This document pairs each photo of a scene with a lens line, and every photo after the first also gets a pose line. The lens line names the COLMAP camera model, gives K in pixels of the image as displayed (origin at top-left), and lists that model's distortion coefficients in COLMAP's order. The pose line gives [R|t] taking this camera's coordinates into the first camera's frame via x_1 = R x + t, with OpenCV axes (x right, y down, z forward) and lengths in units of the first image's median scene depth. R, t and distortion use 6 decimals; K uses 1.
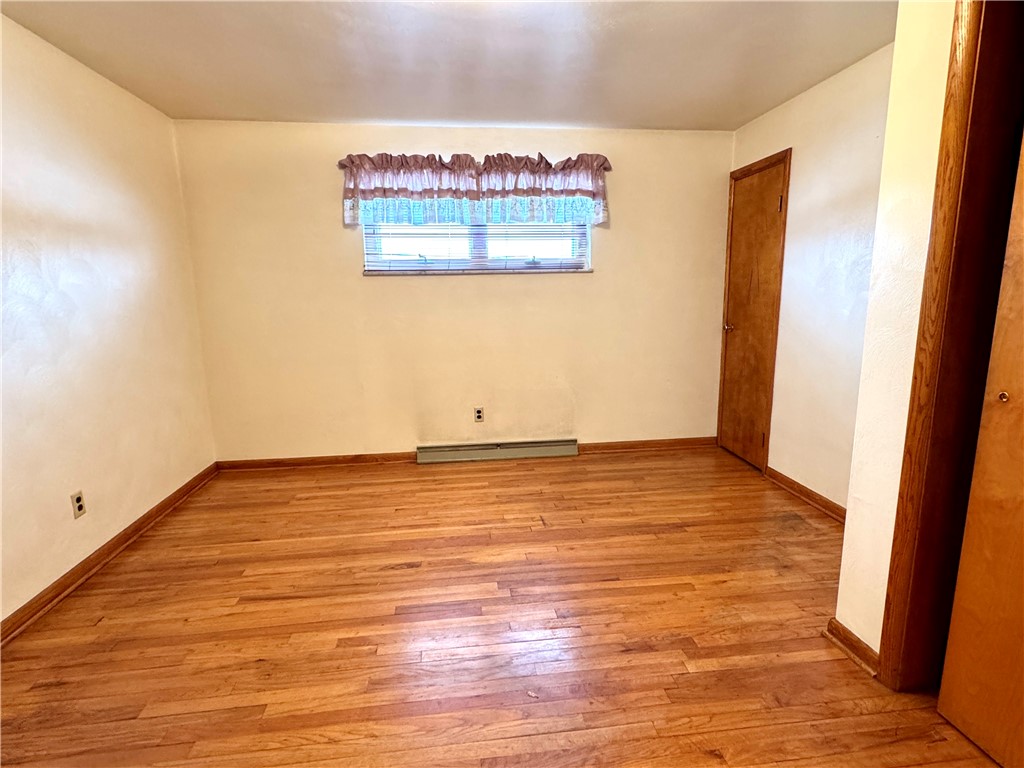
lens RADIAL K [[520.5, 0, 512.0], [0, 520.5, 384.0], [0, 0, 1]] dist [-0.001683, -0.000498]
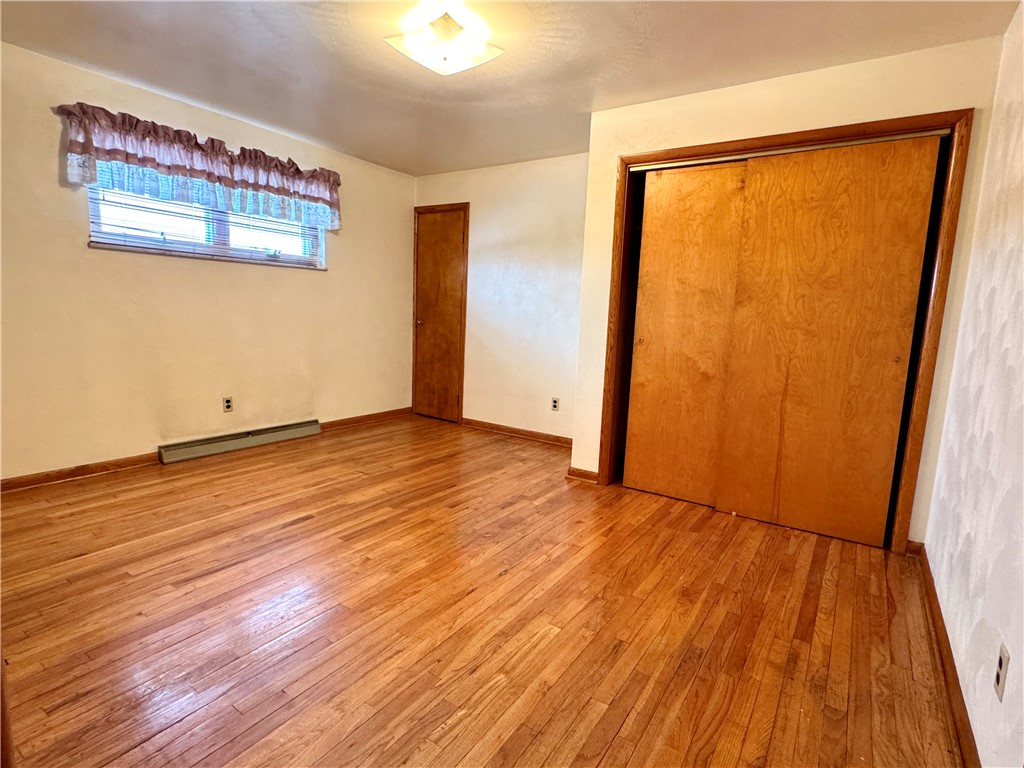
lens RADIAL K [[523.8, 0, 510.5], [0, 523.8, 384.4], [0, 0, 1]] dist [0.000496, -0.000131]
pose [[0.652433, -0.062589, 0.755257, -0.504494], [0.081528, 0.996597, 0.012161, 0.058270], [-0.753448, 0.053640, 0.655316, -0.054843]]
